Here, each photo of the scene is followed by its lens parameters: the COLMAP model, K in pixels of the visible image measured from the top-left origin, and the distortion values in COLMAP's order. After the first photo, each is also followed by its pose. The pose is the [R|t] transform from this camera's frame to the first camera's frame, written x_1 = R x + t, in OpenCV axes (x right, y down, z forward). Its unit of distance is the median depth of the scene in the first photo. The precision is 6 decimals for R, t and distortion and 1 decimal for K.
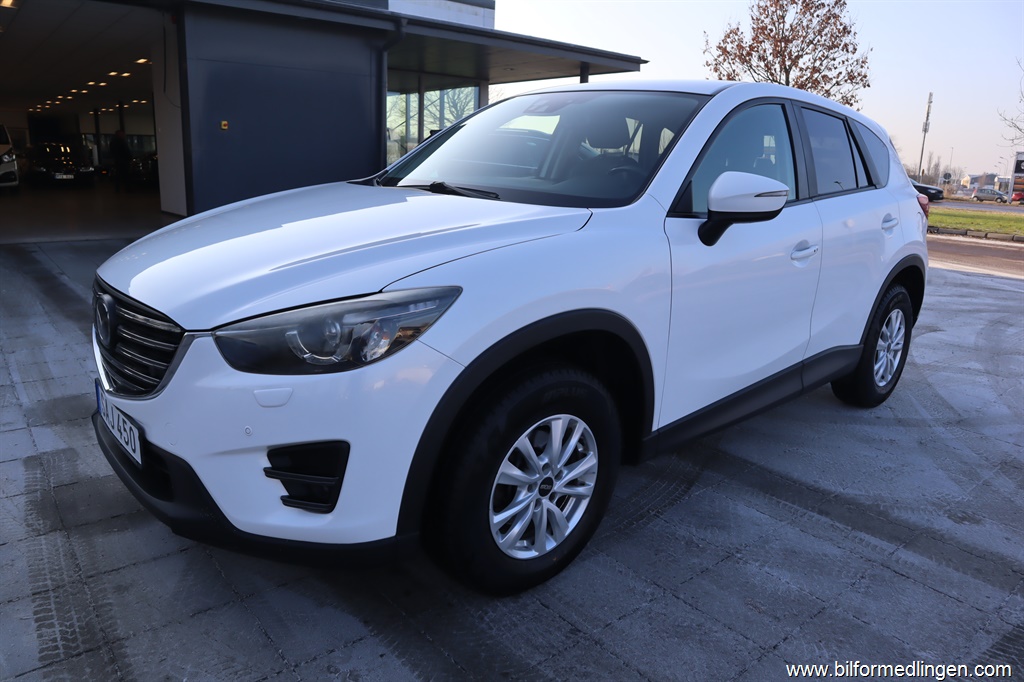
lens RADIAL K [[710.3, 0, 510.6], [0, 710.3, 341.2], [0, 0, 1]] dist [-0.121022, 0.073637]
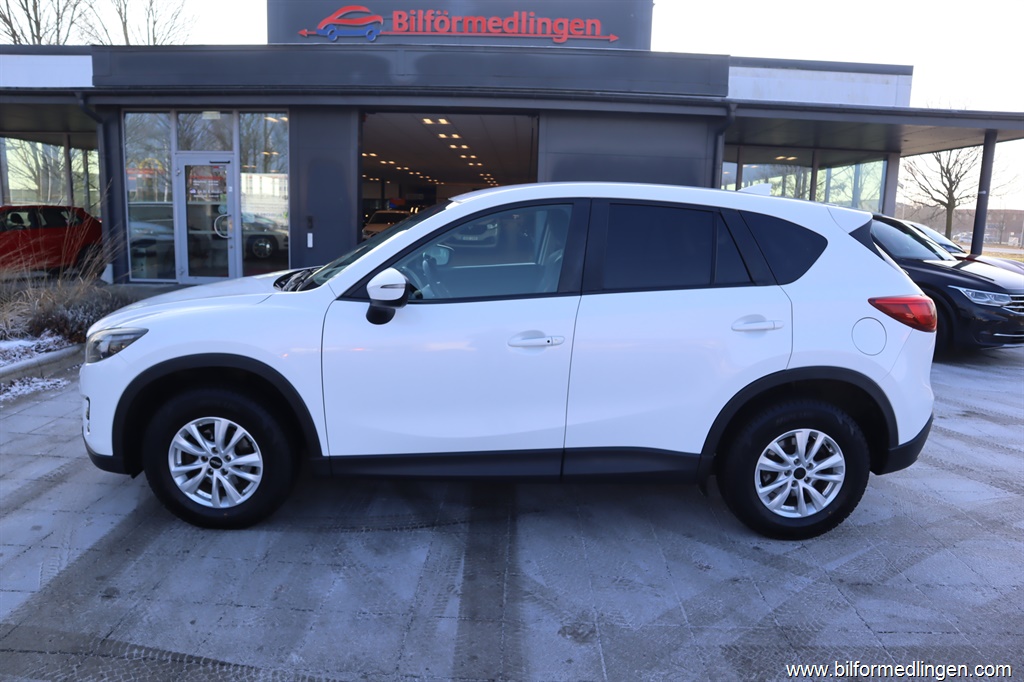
lens RADIAL K [[710.3, 0, 510.6], [0, 710.3, 341.2], [0, 0, 1]] dist [-0.121022, 0.073637]
pose [[0.752530, 0.103012, -0.650451, 1.043586], [-0.163737, 0.985942, -0.033290, -0.081317], [0.637878, 0.131554, 0.758818, 0.138311]]
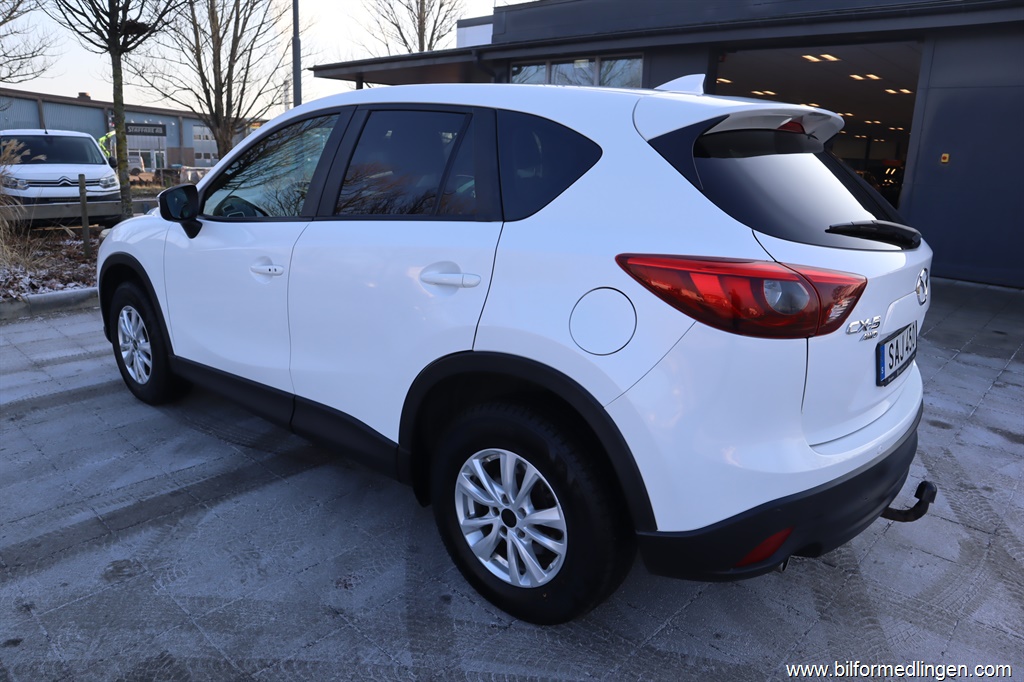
lens RADIAL K [[710.3, 0, 510.6], [0, 710.3, 341.2], [0, 0, 1]] dist [-0.121022, 0.073637]
pose [[0.129436, 0.222239, -0.966362, 1.346483], [-0.275370, 0.944283, 0.180278, -0.284383], [0.952585, 0.242772, 0.183422, 1.103587]]
